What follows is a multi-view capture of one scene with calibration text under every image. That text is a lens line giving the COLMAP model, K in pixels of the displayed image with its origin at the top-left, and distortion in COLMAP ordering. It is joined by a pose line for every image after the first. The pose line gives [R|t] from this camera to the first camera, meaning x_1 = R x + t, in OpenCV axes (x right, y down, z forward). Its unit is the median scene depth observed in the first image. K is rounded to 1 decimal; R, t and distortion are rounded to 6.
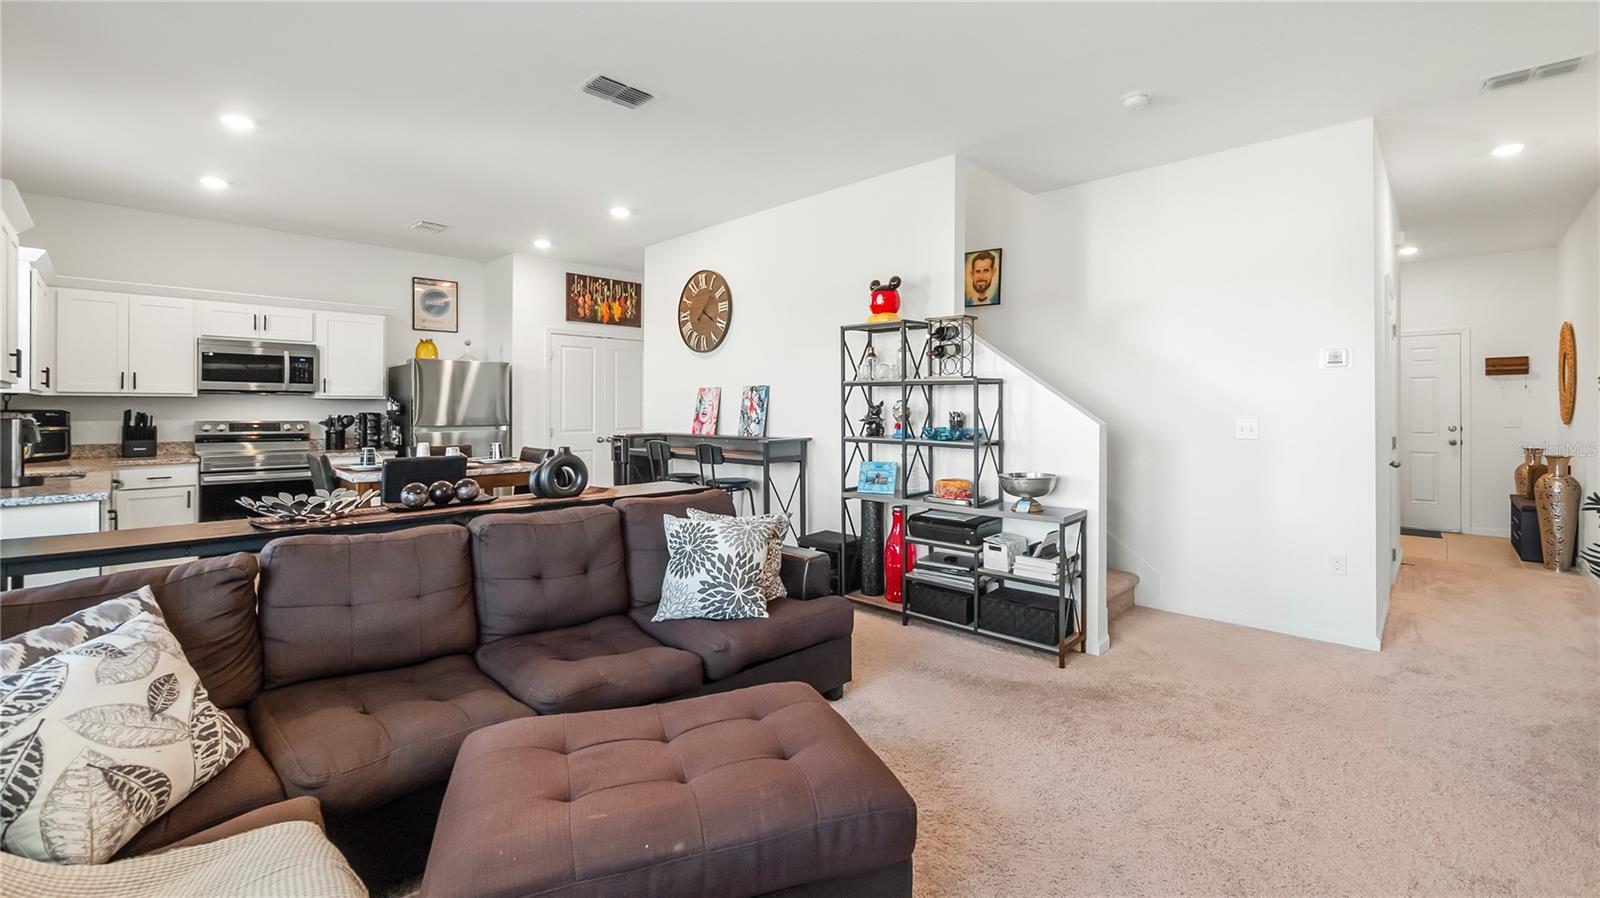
lens RADIAL K [[662.0, 0, 784.4], [0, 662.0, 403.2], [0, 0, 1]] dist [-0.000719, 0.000001]
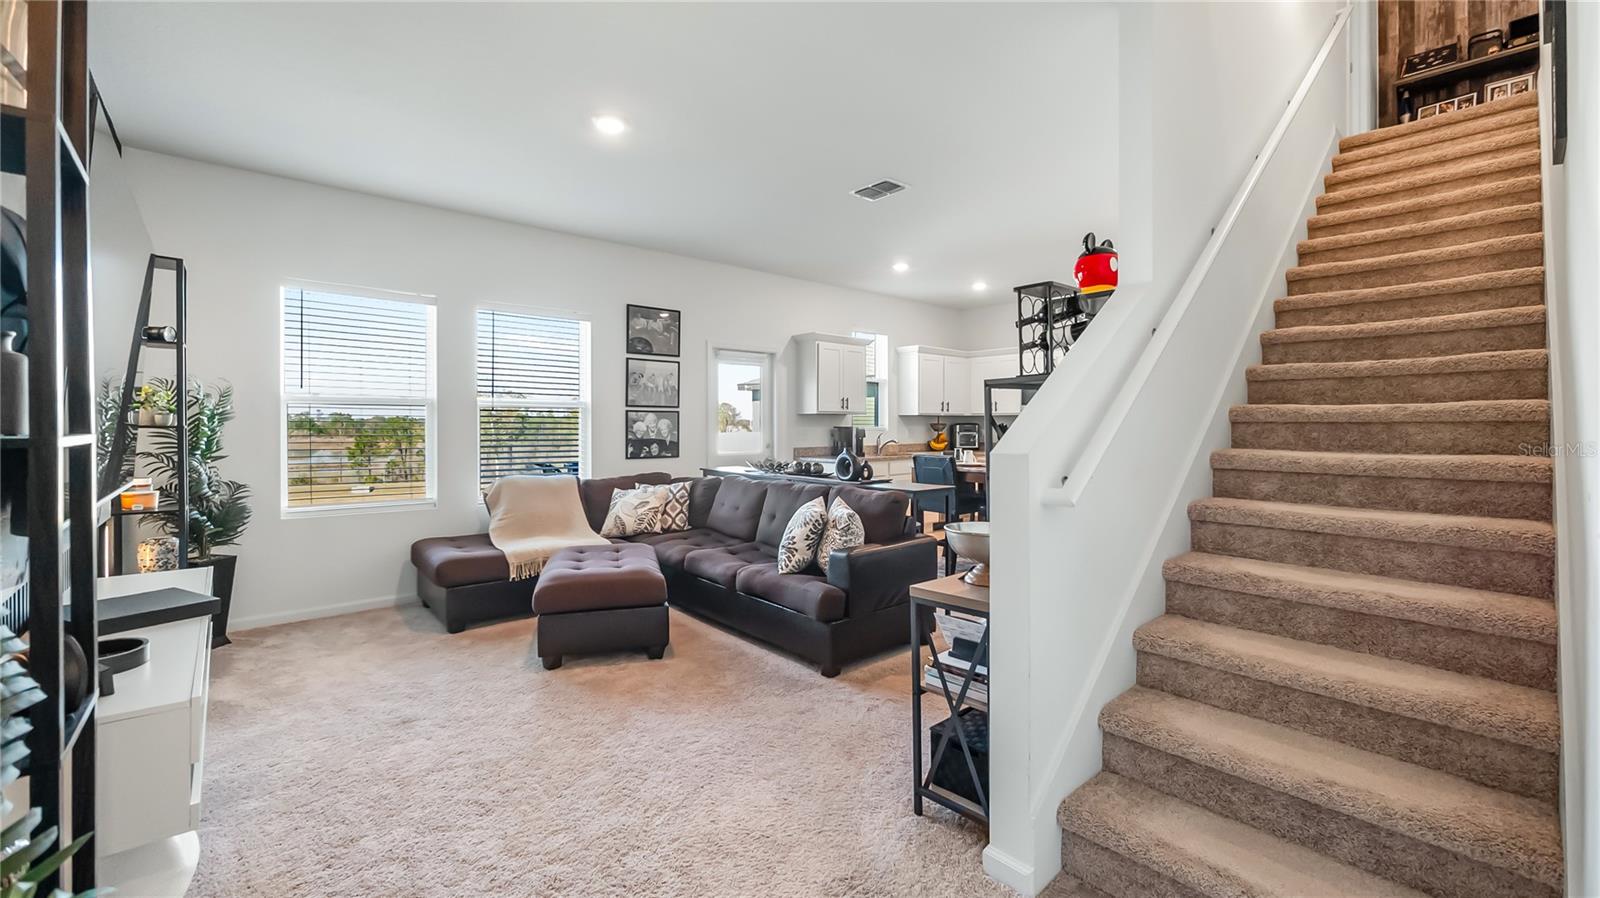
lens RADIAL K [[653.0, 0, 828.6], [0, 653.0, 427.2], [0, 0, 1]] dist [-0.000166, -0.000041]
pose [[-0.020968, 0.008218, -0.999746, 0.633678], [0.008709, 0.999930, 0.008037, 0.002303], [0.999742, -0.008539, -0.021038, 0.532128]]
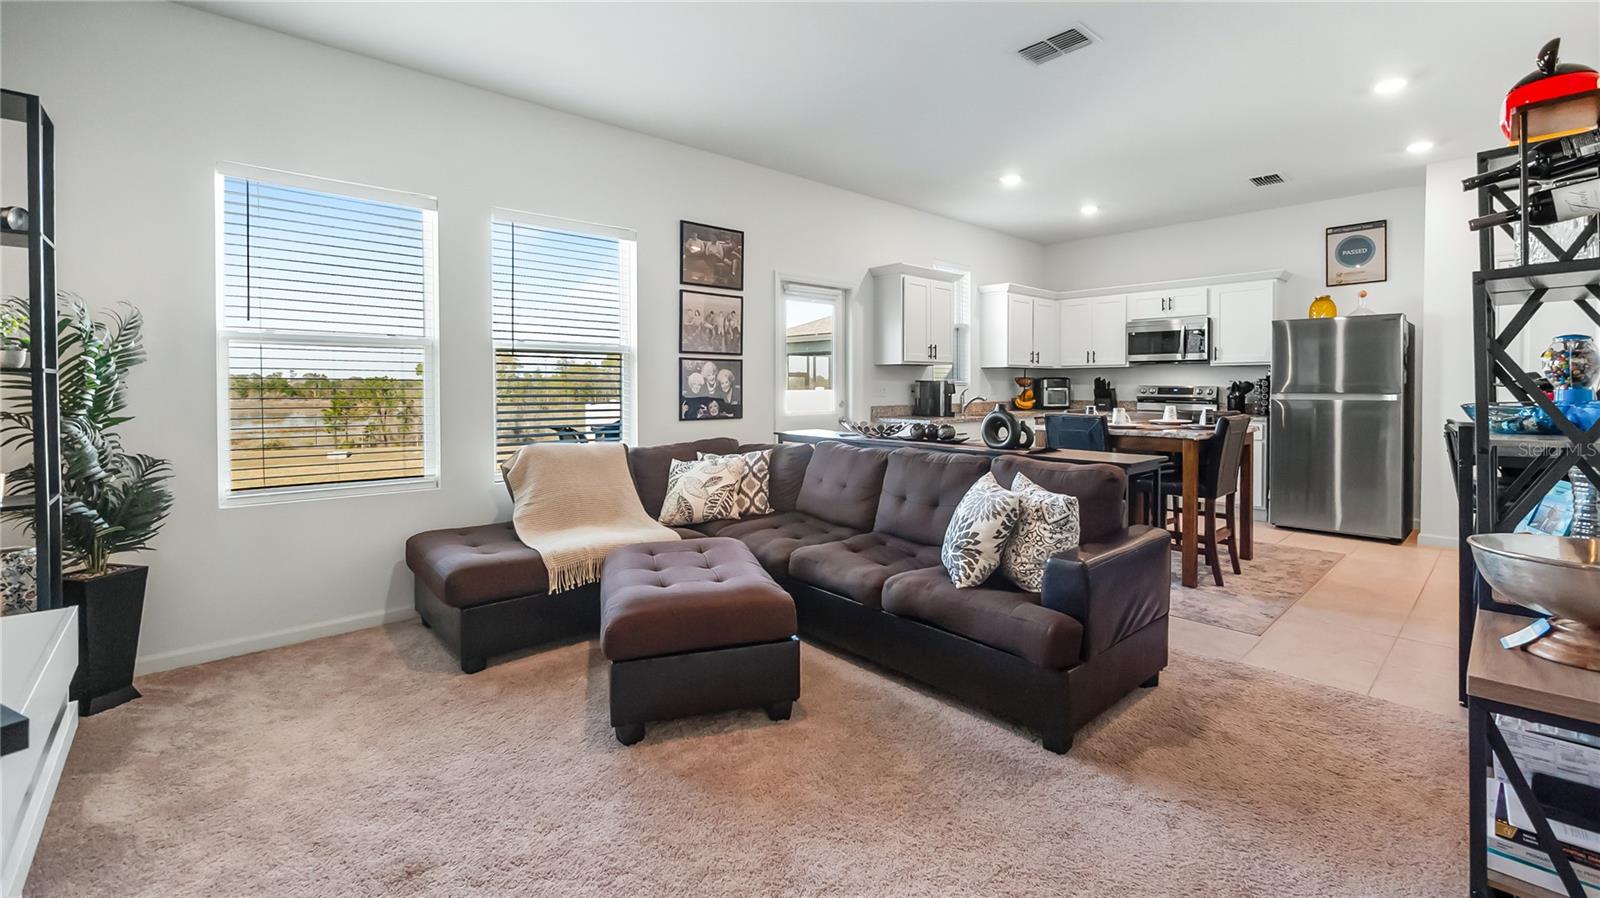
lens RADIAL K [[670.3, 0, 826.7], [0, 670.3, 392.4], [0, 0, 1]] dist [-0.001533, 0.000003]
pose [[-0.011510, 0.014356, -0.999831, 0.430157], [0.012110, 0.999826, 0.014217, 0.013870], [0.999860, -0.011944, -0.011682, 0.382593]]
